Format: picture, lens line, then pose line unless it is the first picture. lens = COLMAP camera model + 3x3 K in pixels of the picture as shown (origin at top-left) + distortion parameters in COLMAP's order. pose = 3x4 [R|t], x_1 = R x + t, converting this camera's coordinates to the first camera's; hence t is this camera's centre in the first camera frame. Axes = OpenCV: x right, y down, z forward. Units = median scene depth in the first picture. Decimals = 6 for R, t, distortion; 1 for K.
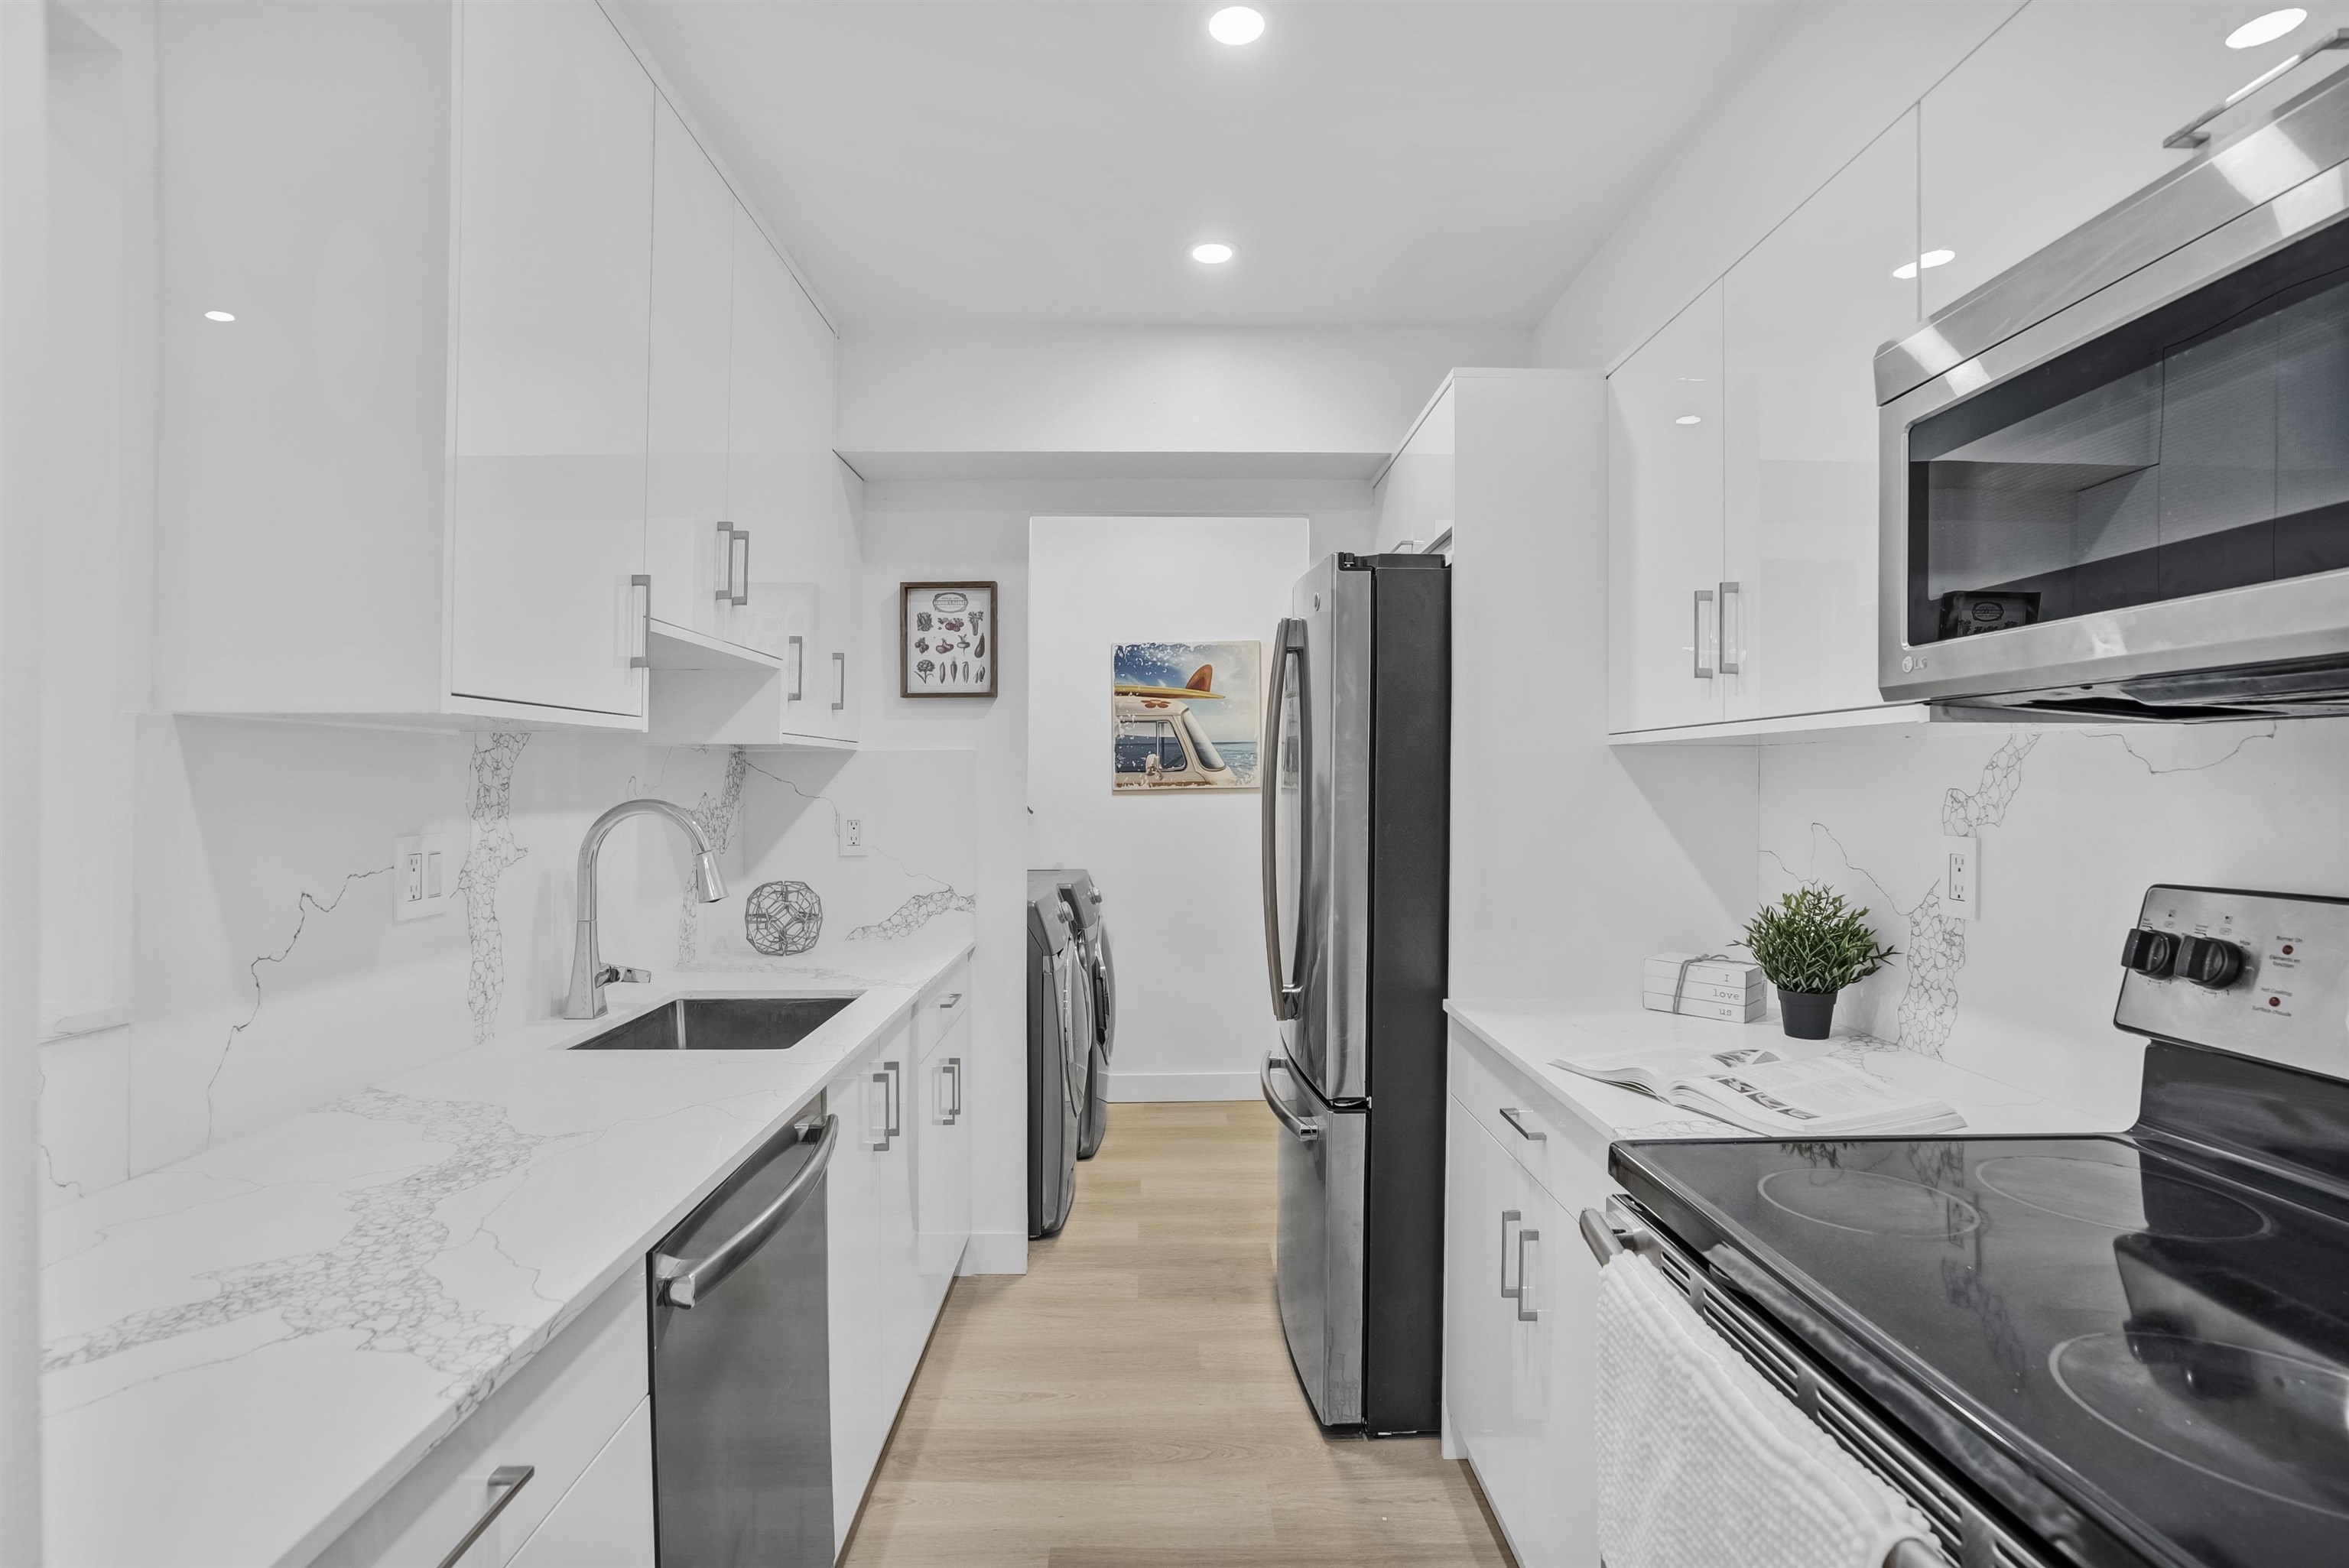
lens RADIAL K [[1140.6, 0, 1197.1], [0, 1140.6, 799.4], [0, 0, 1]] dist [-0.035524, 0.000541]
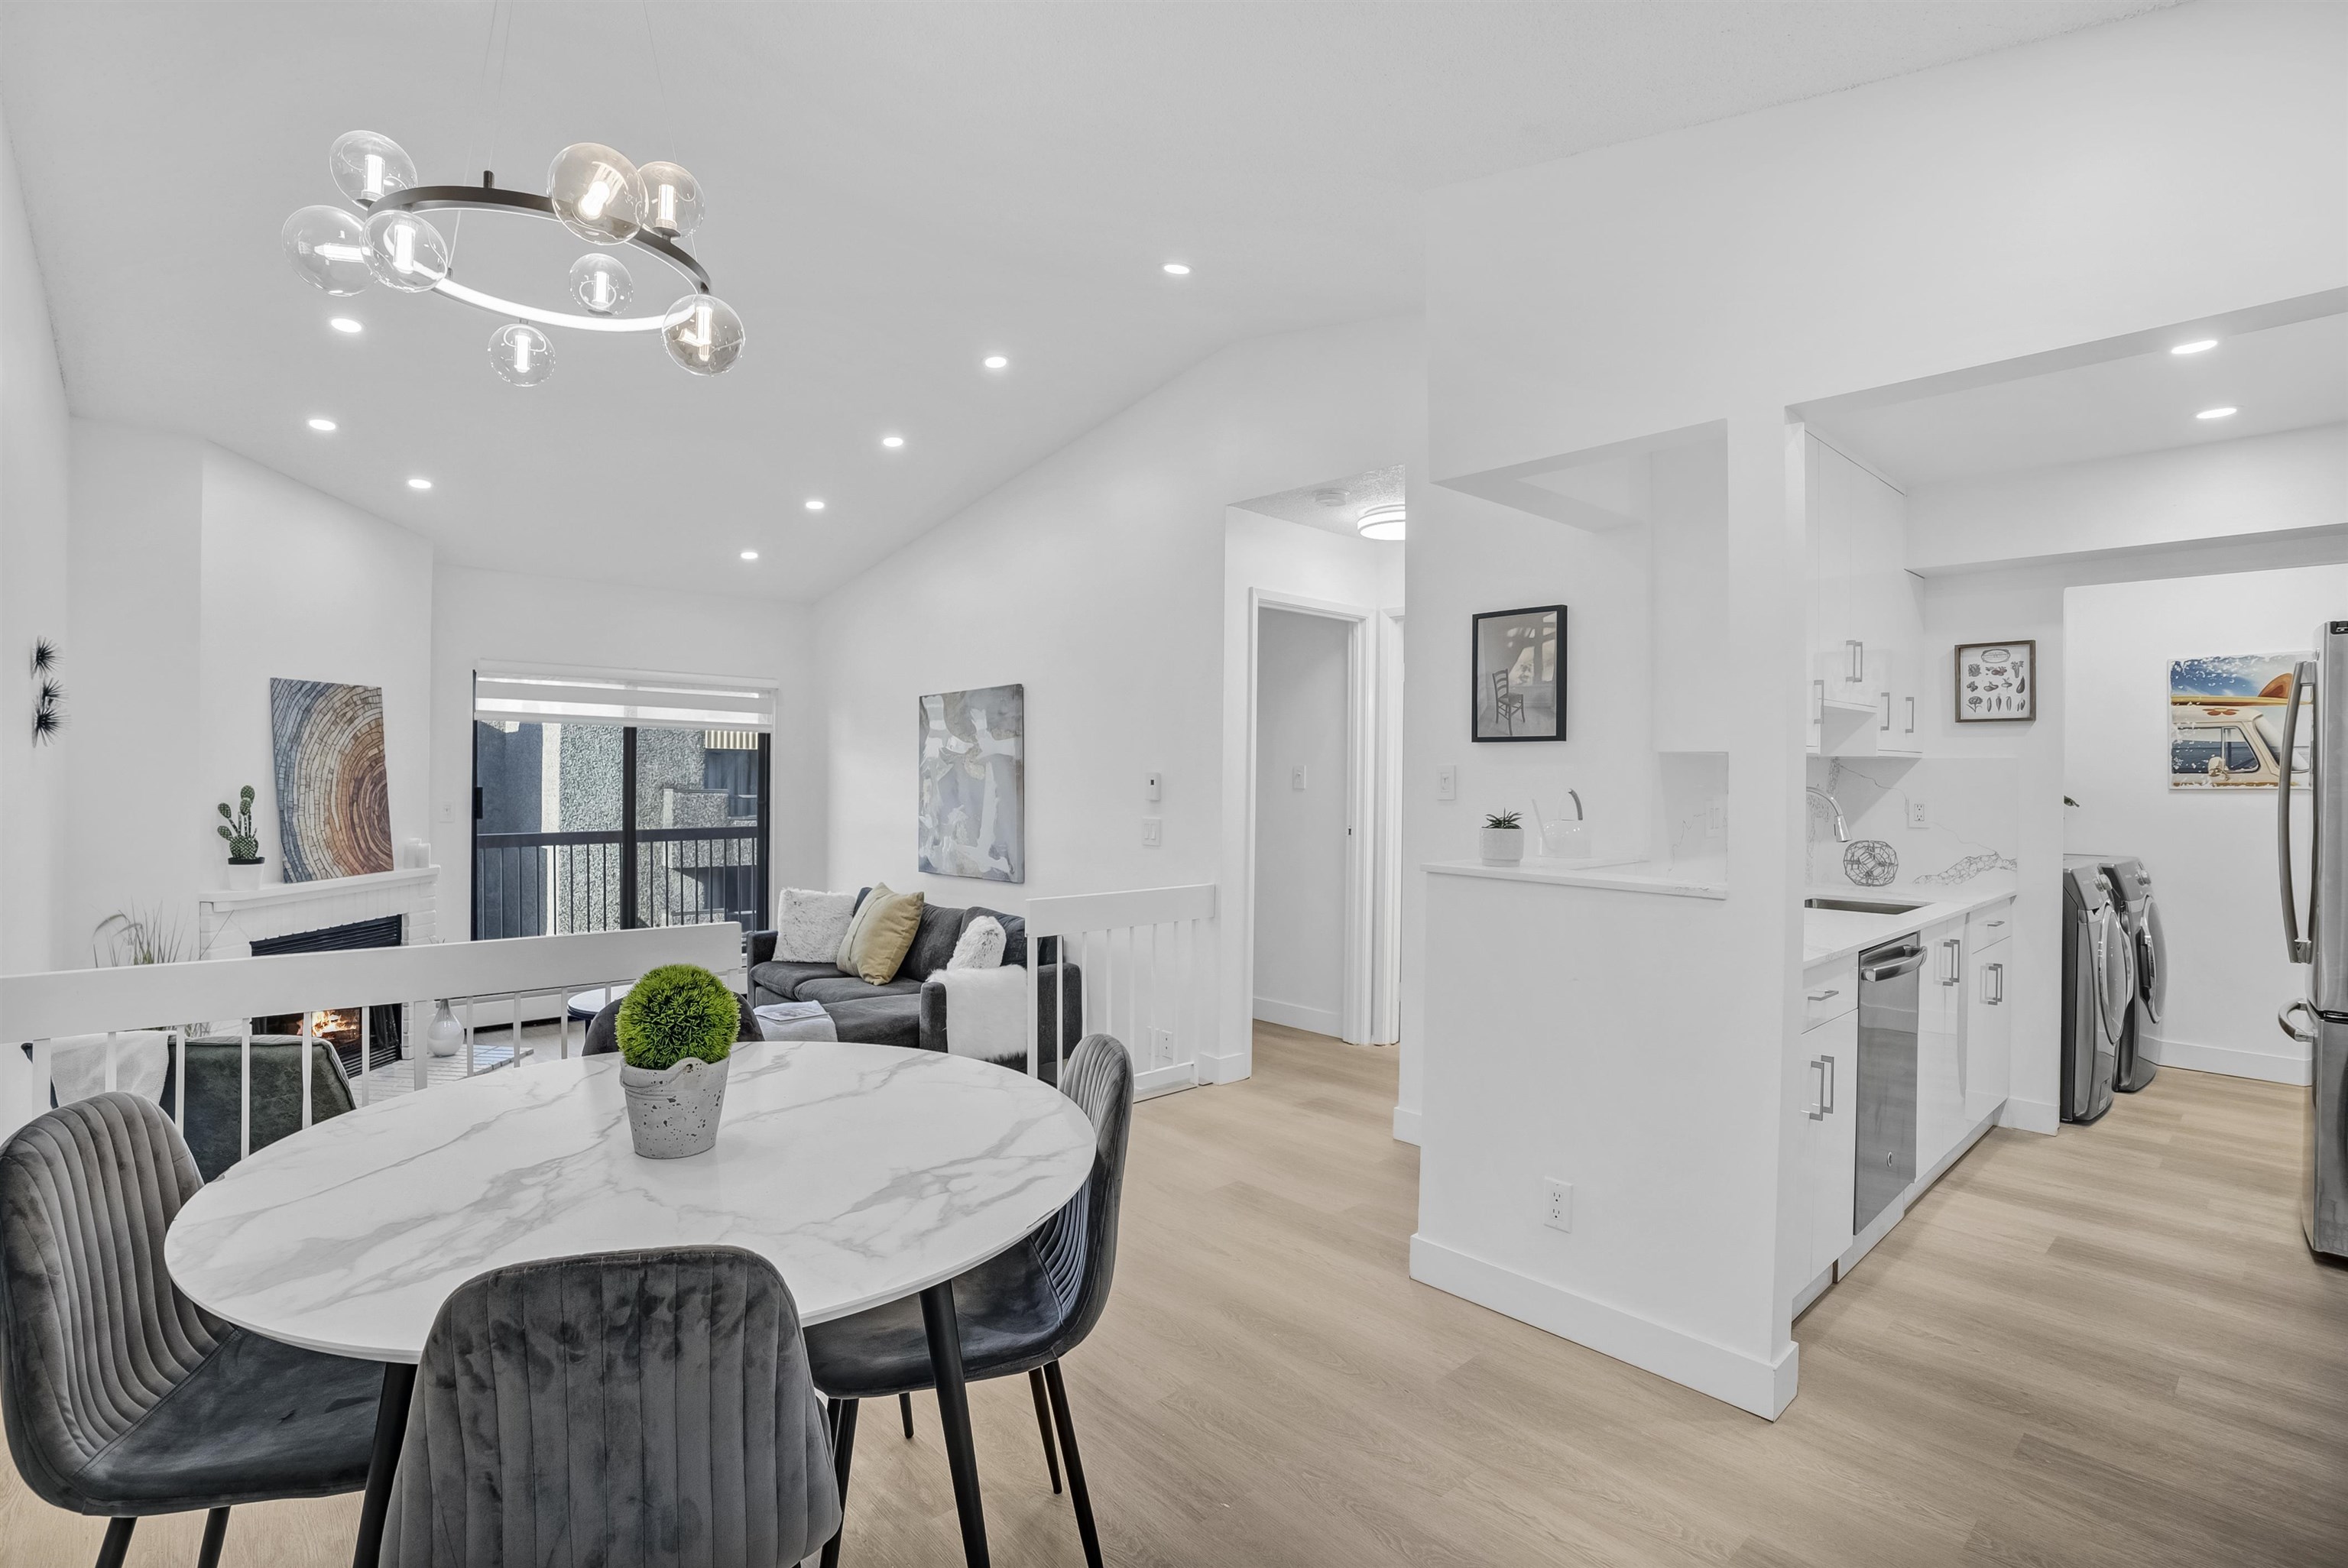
lens RADIAL K [[1114.1, 0, 1163.9], [0, 1114.1, 756.5], [0, 0, 1]] dist [-0.042121, 0.020192]
pose [[0.649194, -0.001703, -0.760621, 0.158527], [-0.022073, 0.999534, -0.021077, 0.007373], [0.760303, 0.030473, 0.648854, -0.720921]]
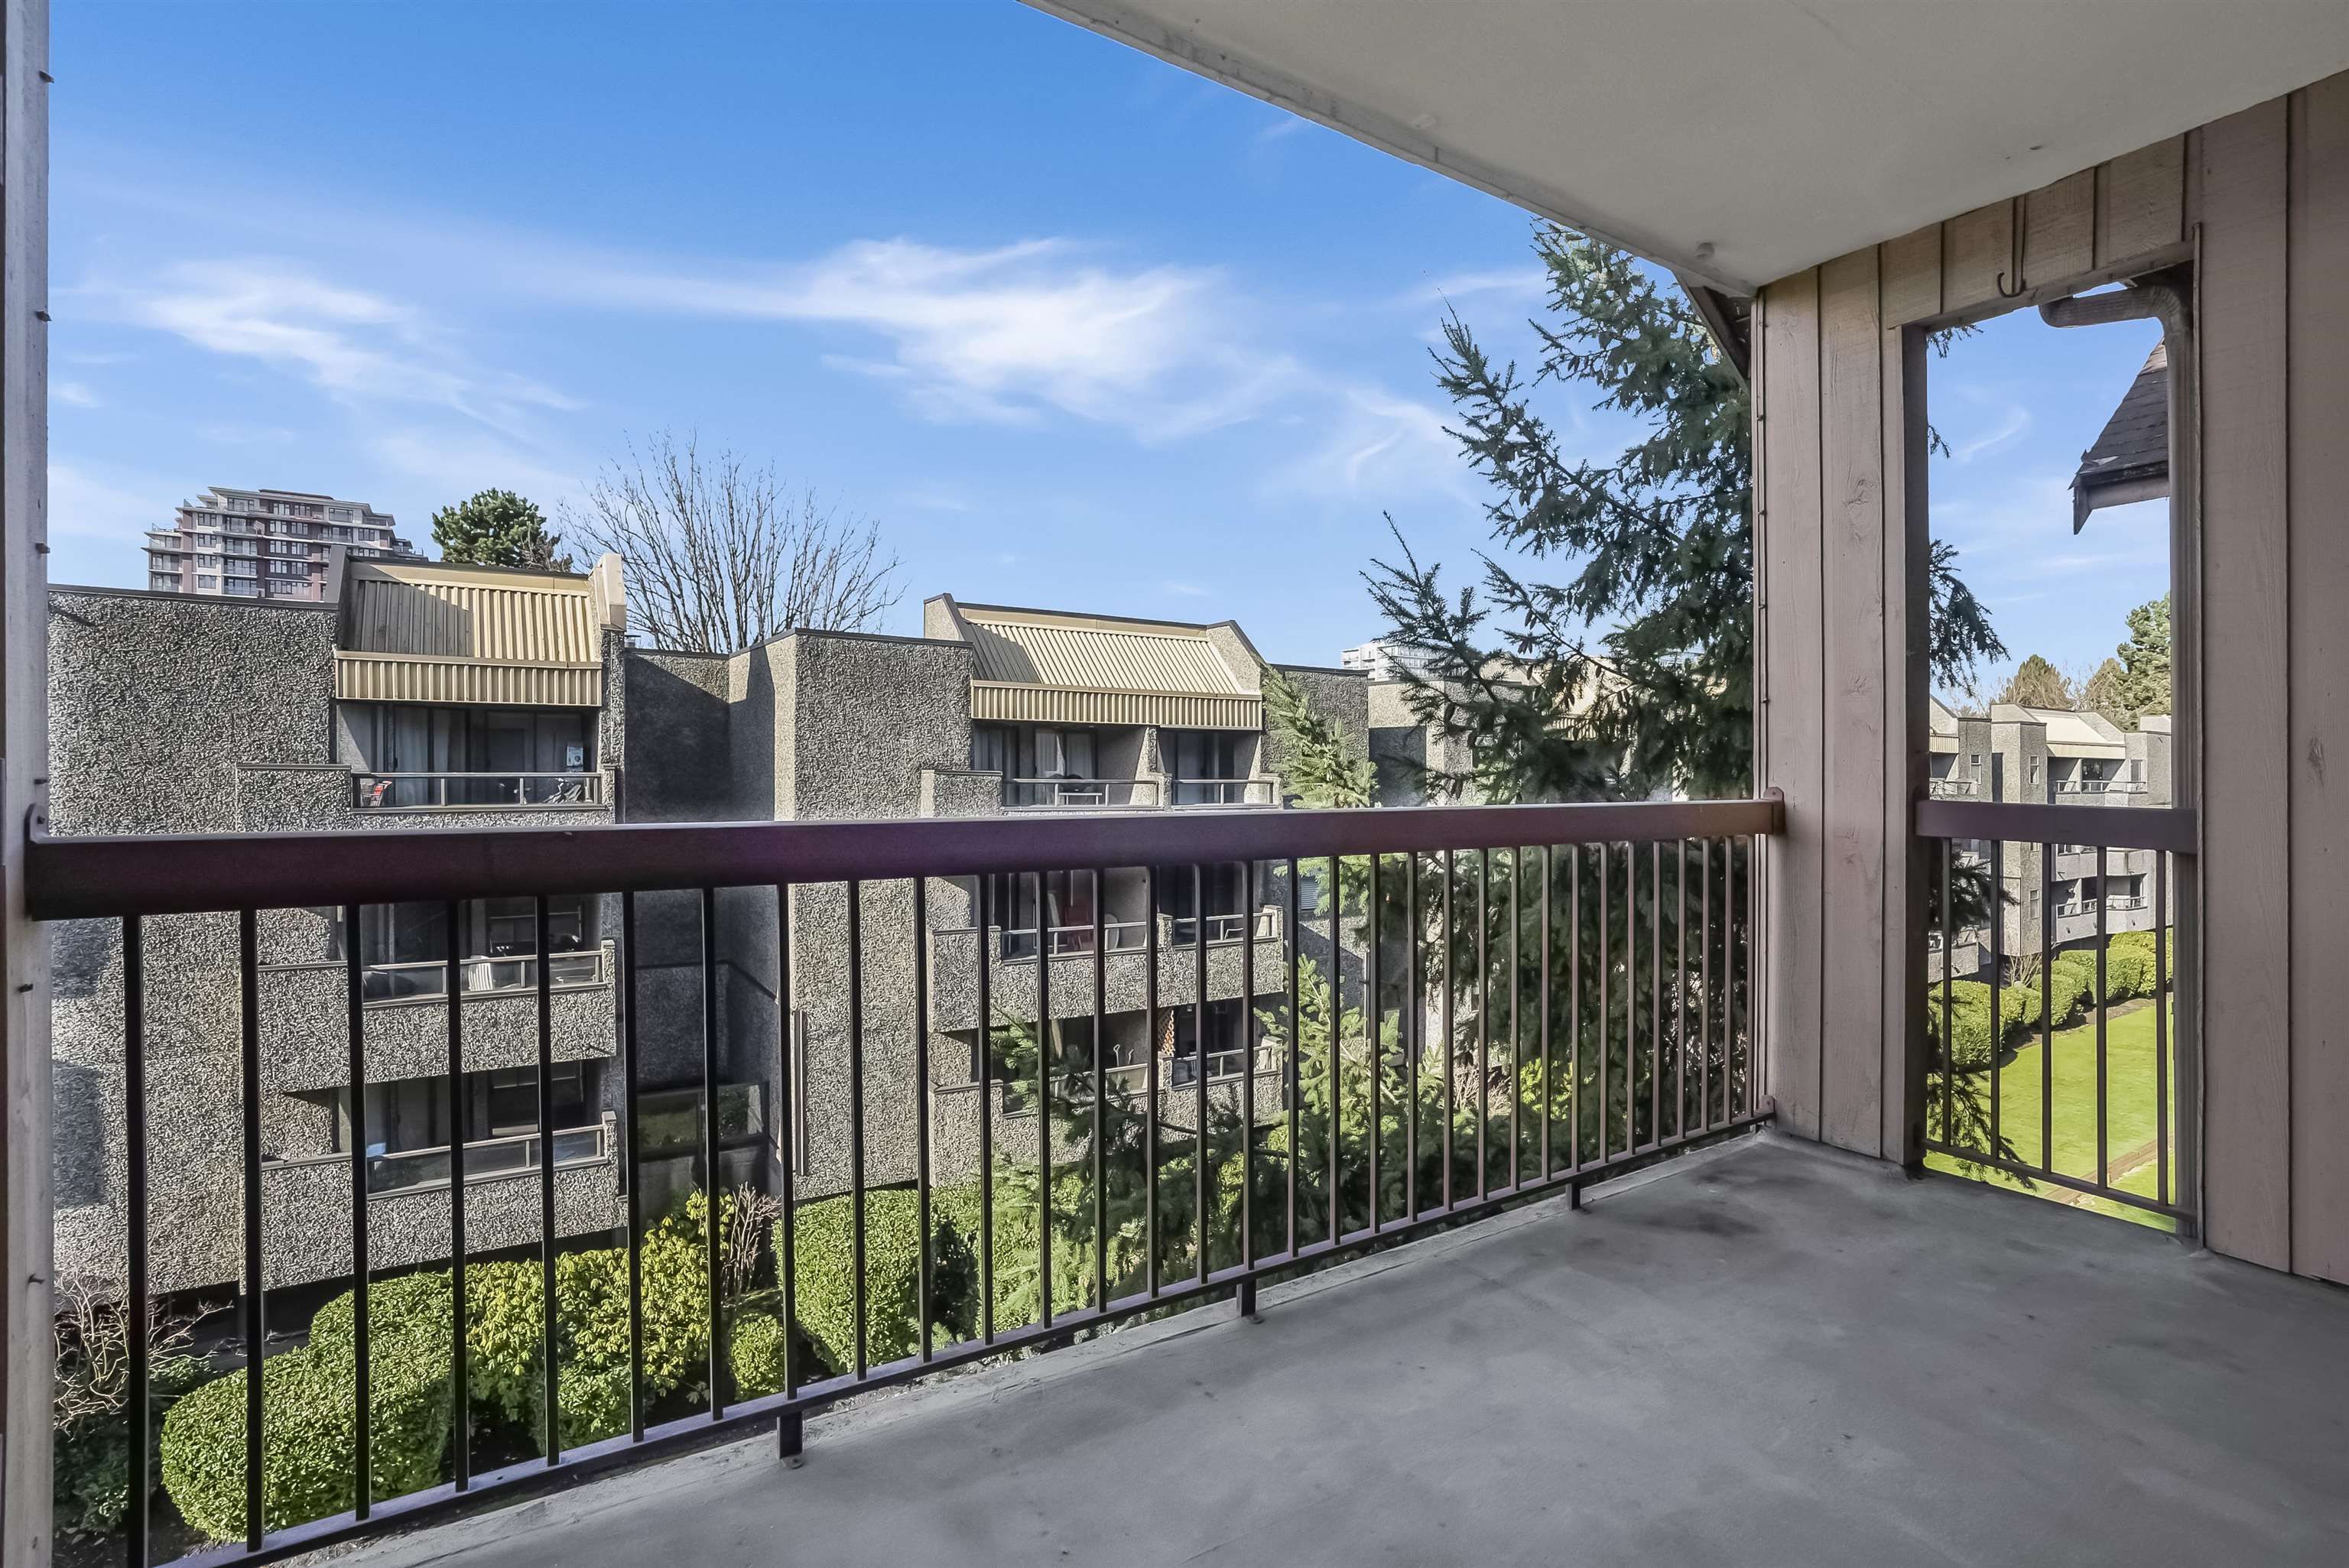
lens RADIAL K [[1124.8, 0, 1167.2], [0, 1124.8, 773.6], [0, 0, 1]] dist [-0.073593, 0.027670]
pose [[0.514849, 0.013757, -0.857171, -2.344345], [-0.026410, 0.999651, 0.000180, 0.141774], [0.856874, 0.022545, 0.515032, -0.292555]]
